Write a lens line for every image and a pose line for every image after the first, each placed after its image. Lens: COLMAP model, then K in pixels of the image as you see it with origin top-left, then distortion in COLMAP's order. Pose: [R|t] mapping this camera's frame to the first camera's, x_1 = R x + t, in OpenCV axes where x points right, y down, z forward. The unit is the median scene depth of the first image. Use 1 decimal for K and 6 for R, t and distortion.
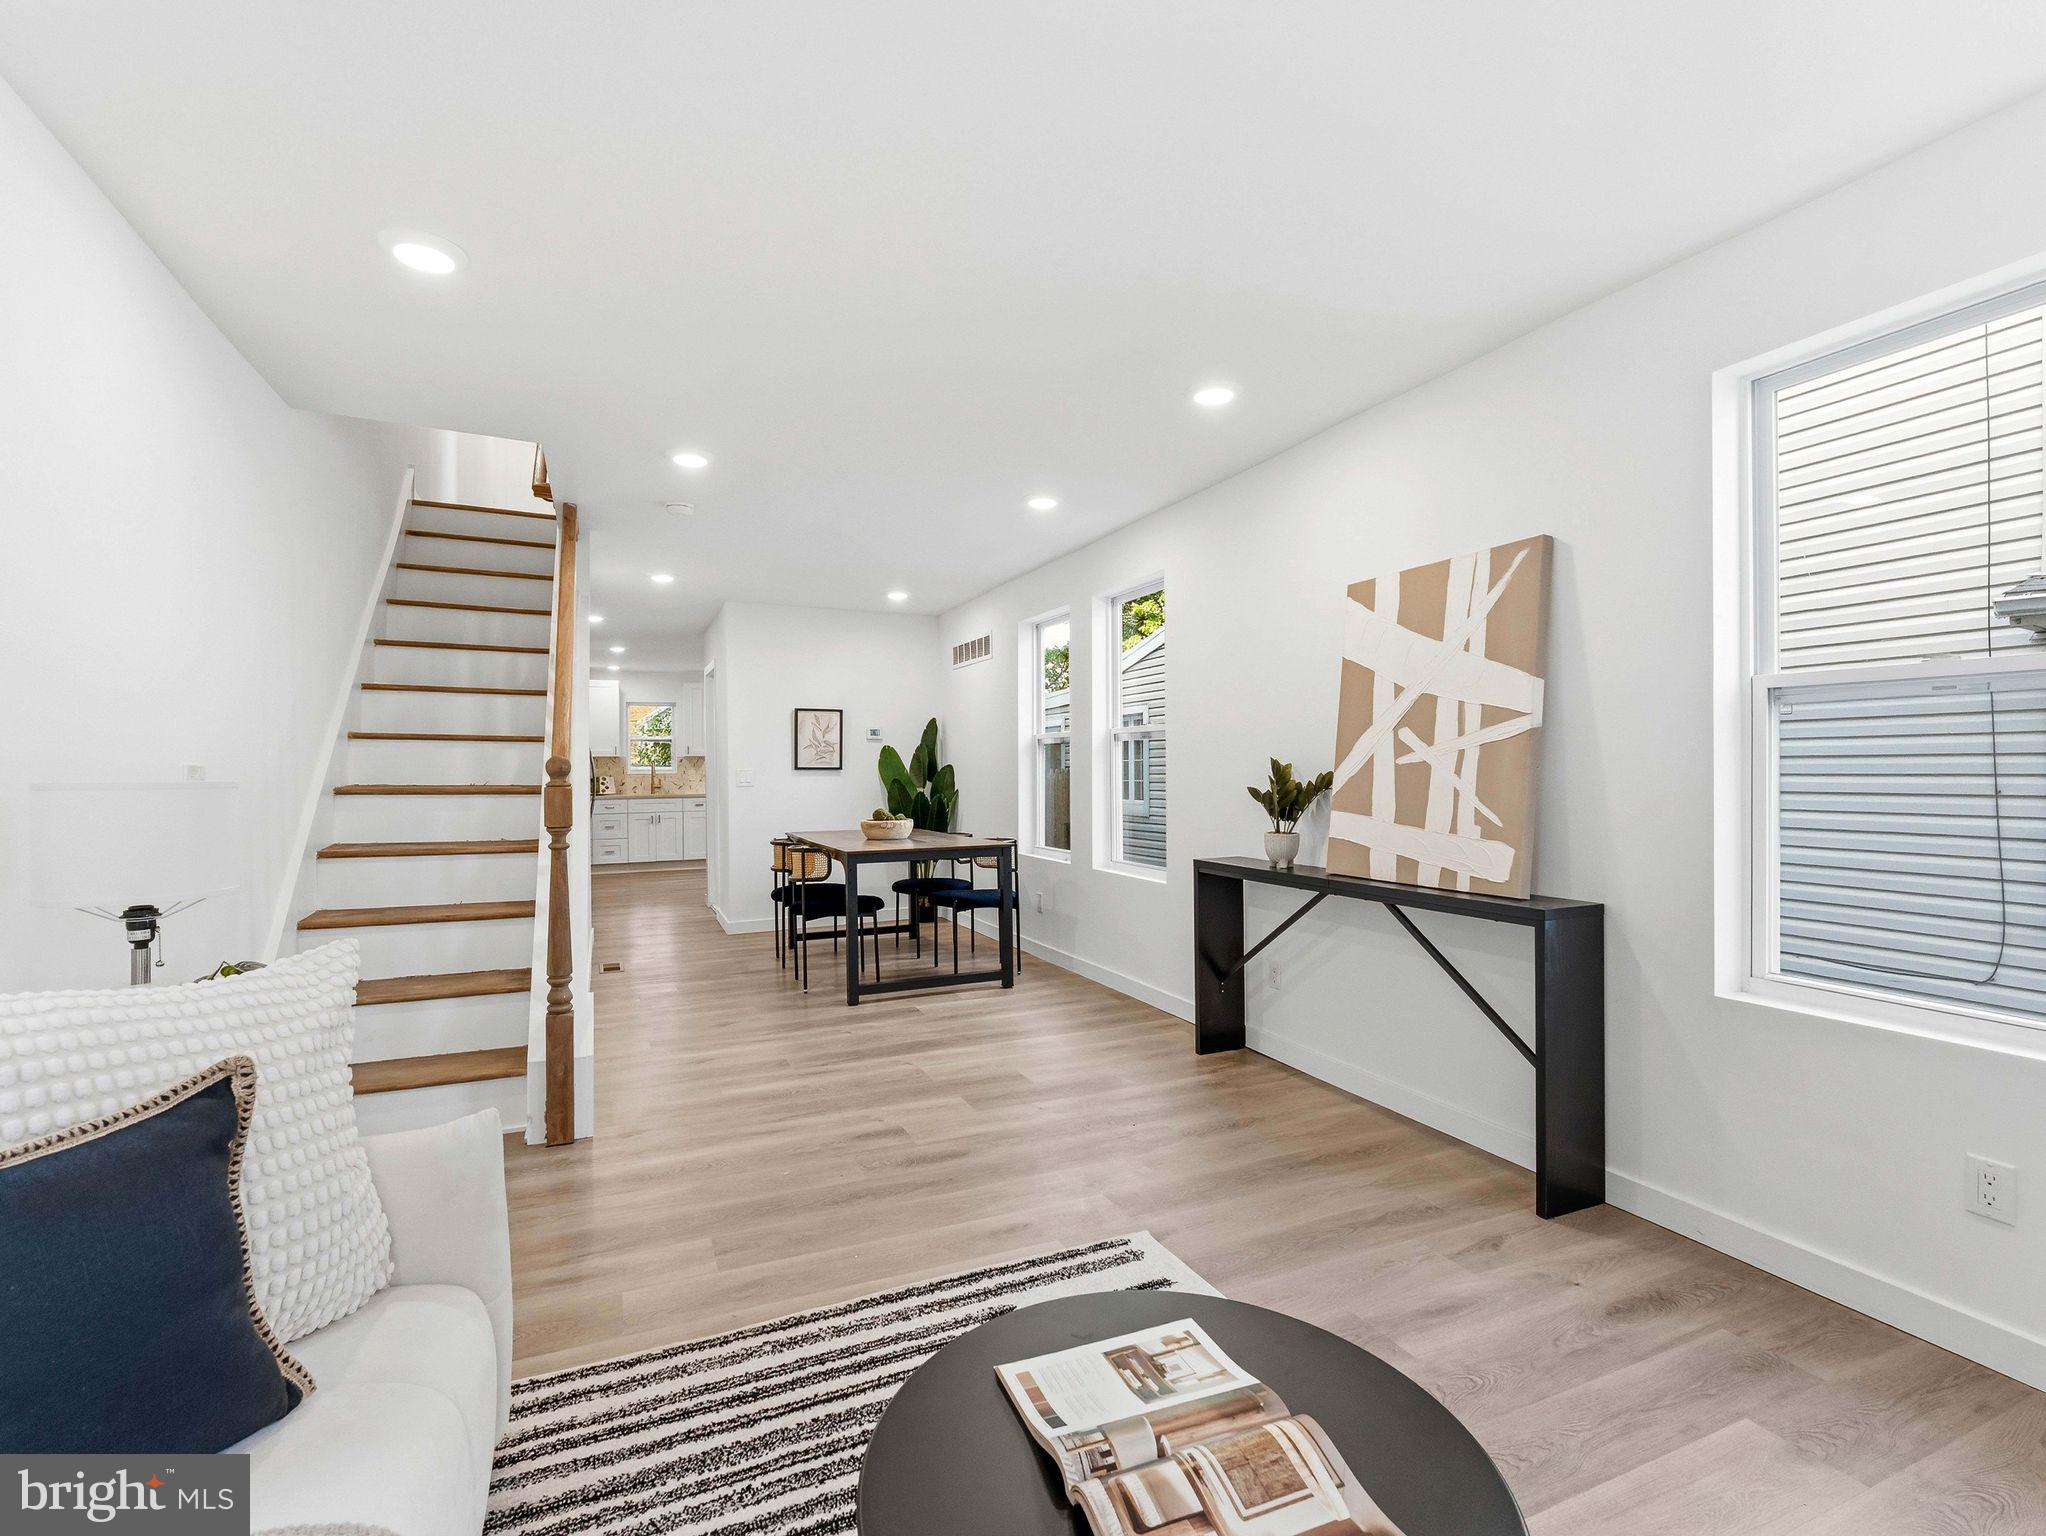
lens RADIAL K [[941.6, 0, 1026.4], [0, 941.6, 766.4], [0, 0, 1]] dist [0.001150, -0.001107]
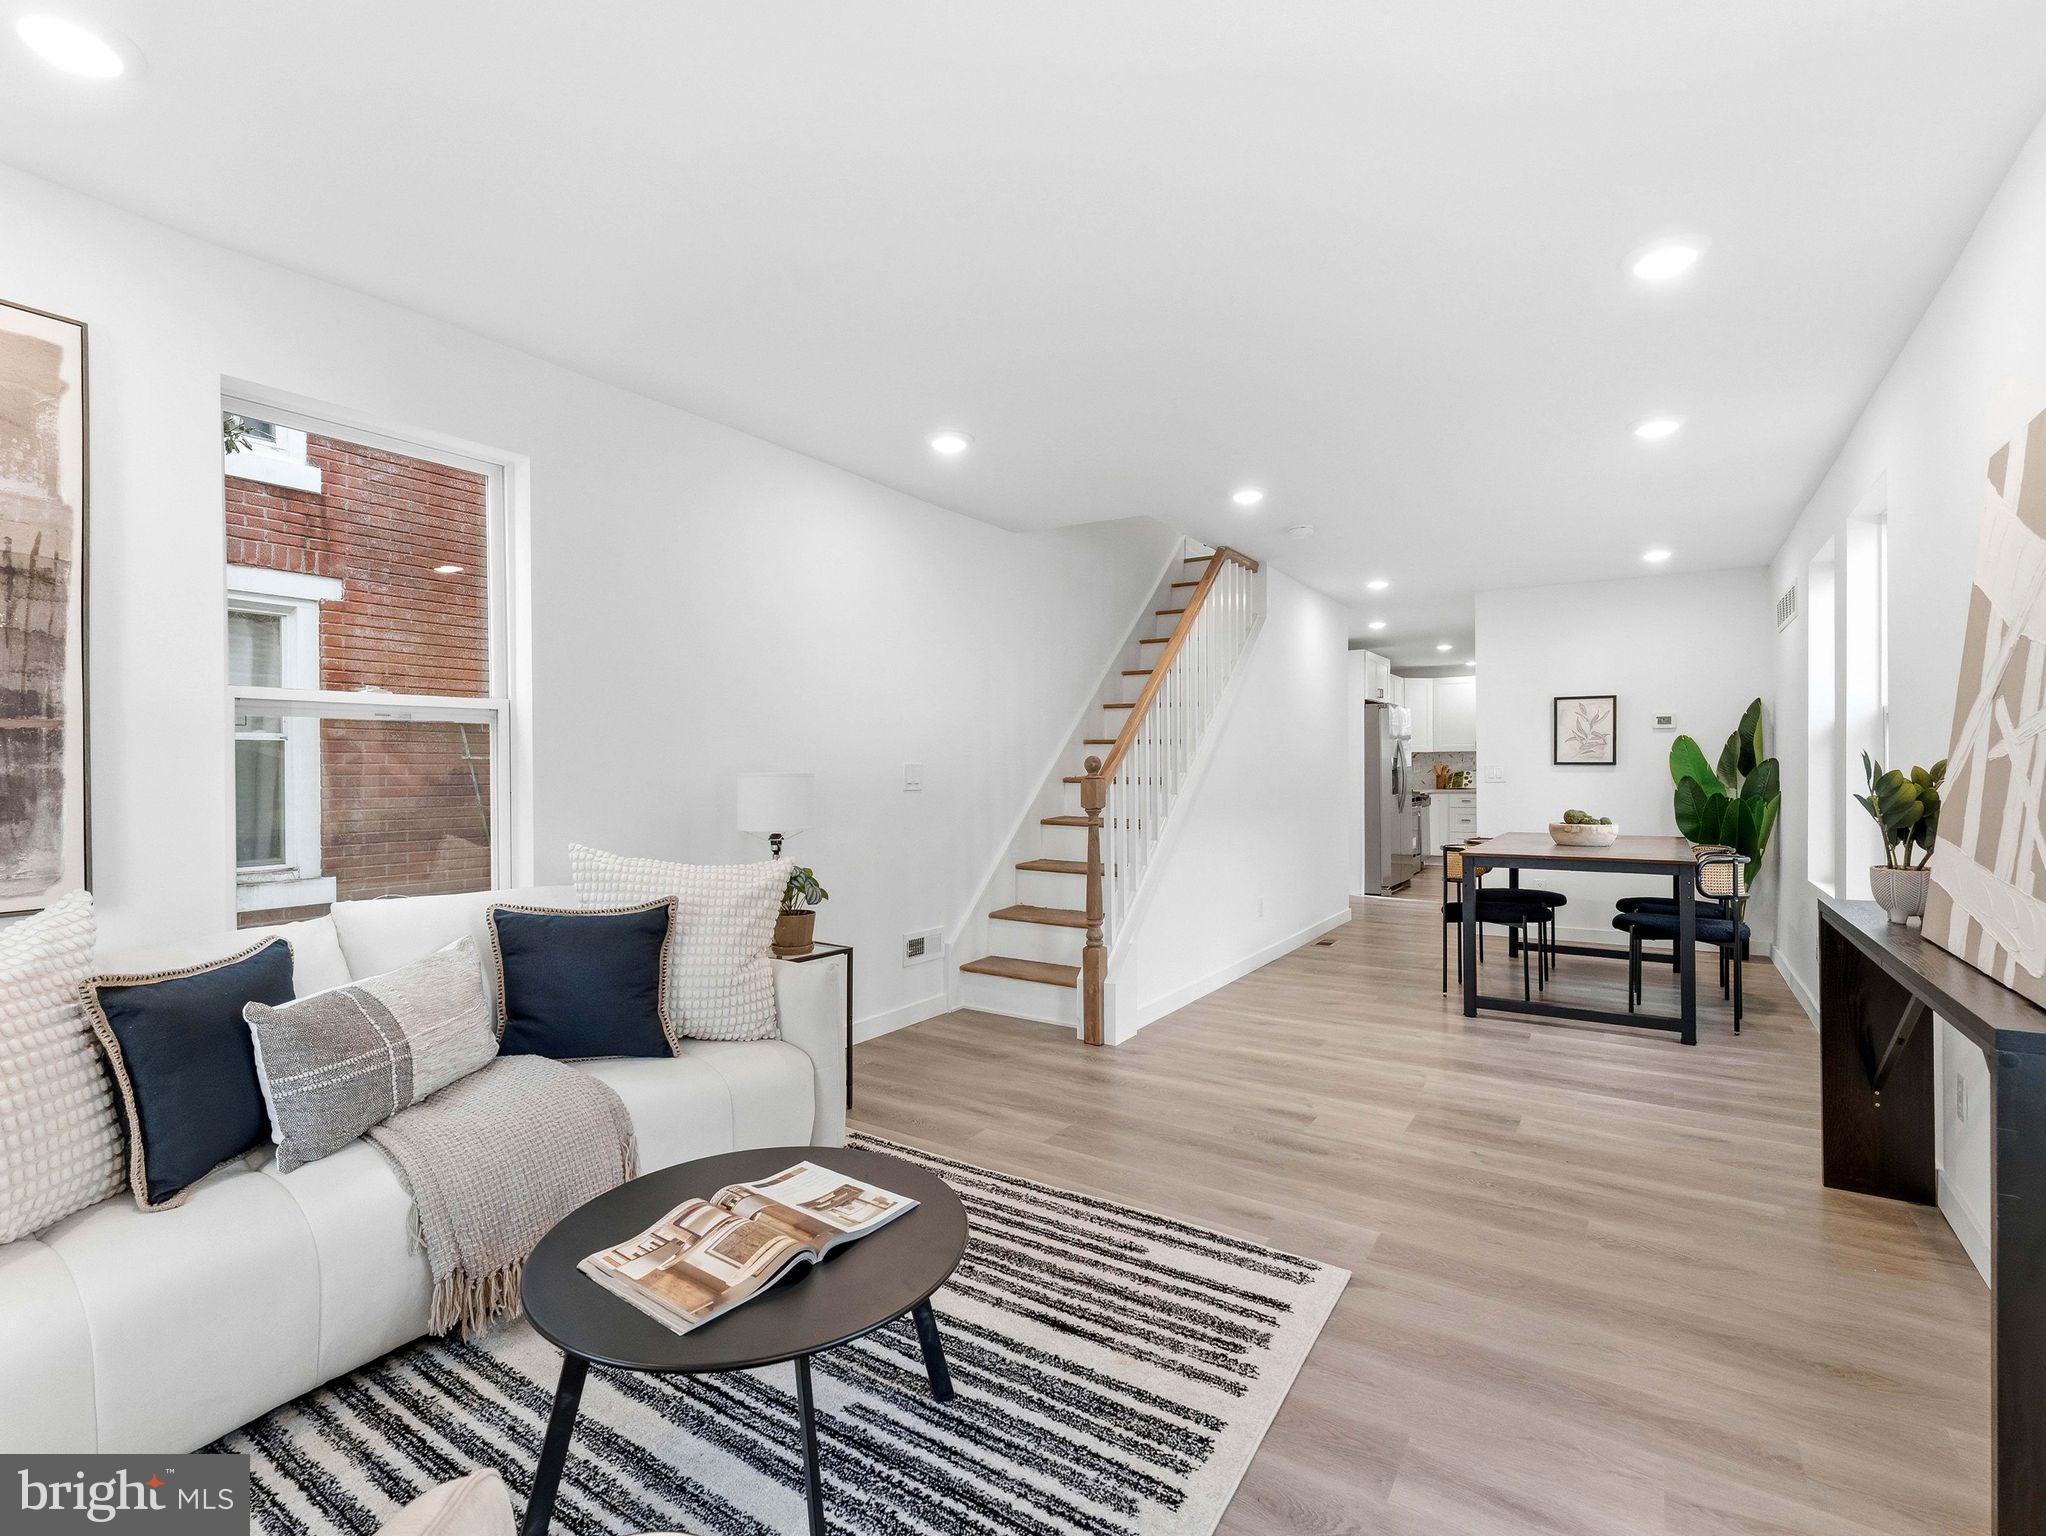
lens RADIAL K [[941.6, 0, 1024.5], [0, 941.6, 768.3], [0, 0, 1]] dist [0.001150, -0.001107]
pose [[0.538638, 0.004225, -0.842526, 0.344530], [0.003253, 0.999970, 0.007094, -0.001785], [0.842531, -0.006562, 0.538608, 0.115404]]
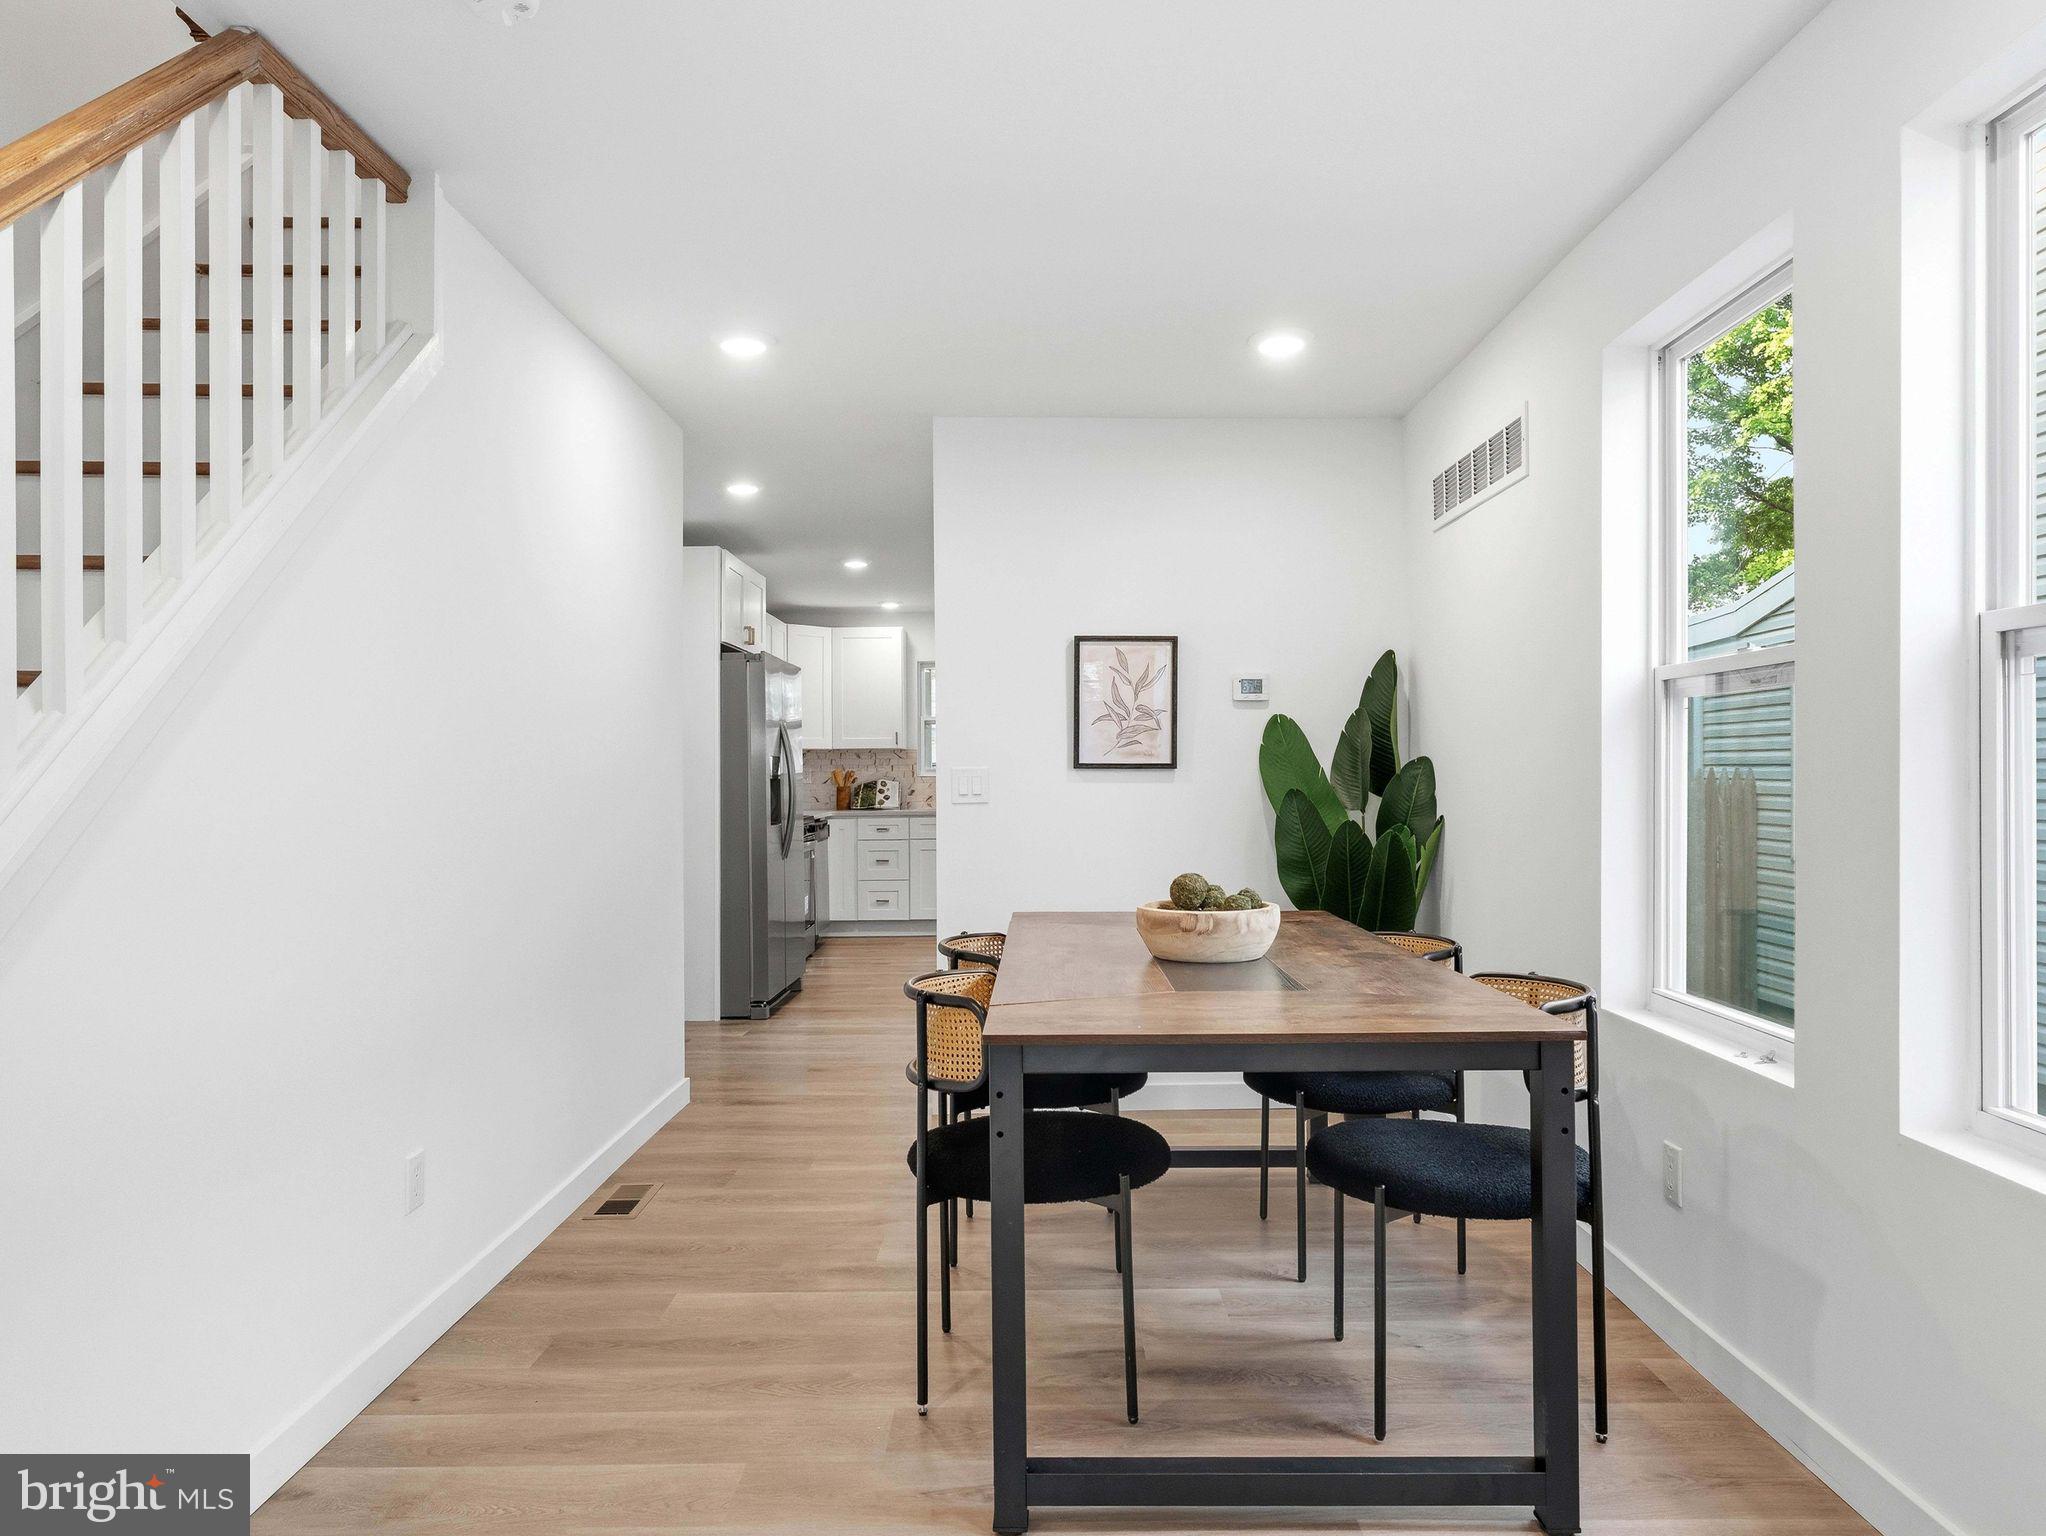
lens RADIAL K [[1290.5, 0, 1022.0], [0, 1290.5, 776.3], [0, 0, 1]] dist [0.000425, 0.003181]
pose [[0.907761, 0.002416, -0.419482, -0.003320], [0.001222, 0.999964, 0.008402, 0.002547], [0.419487, -0.008139, 0.907725, 0.582734]]
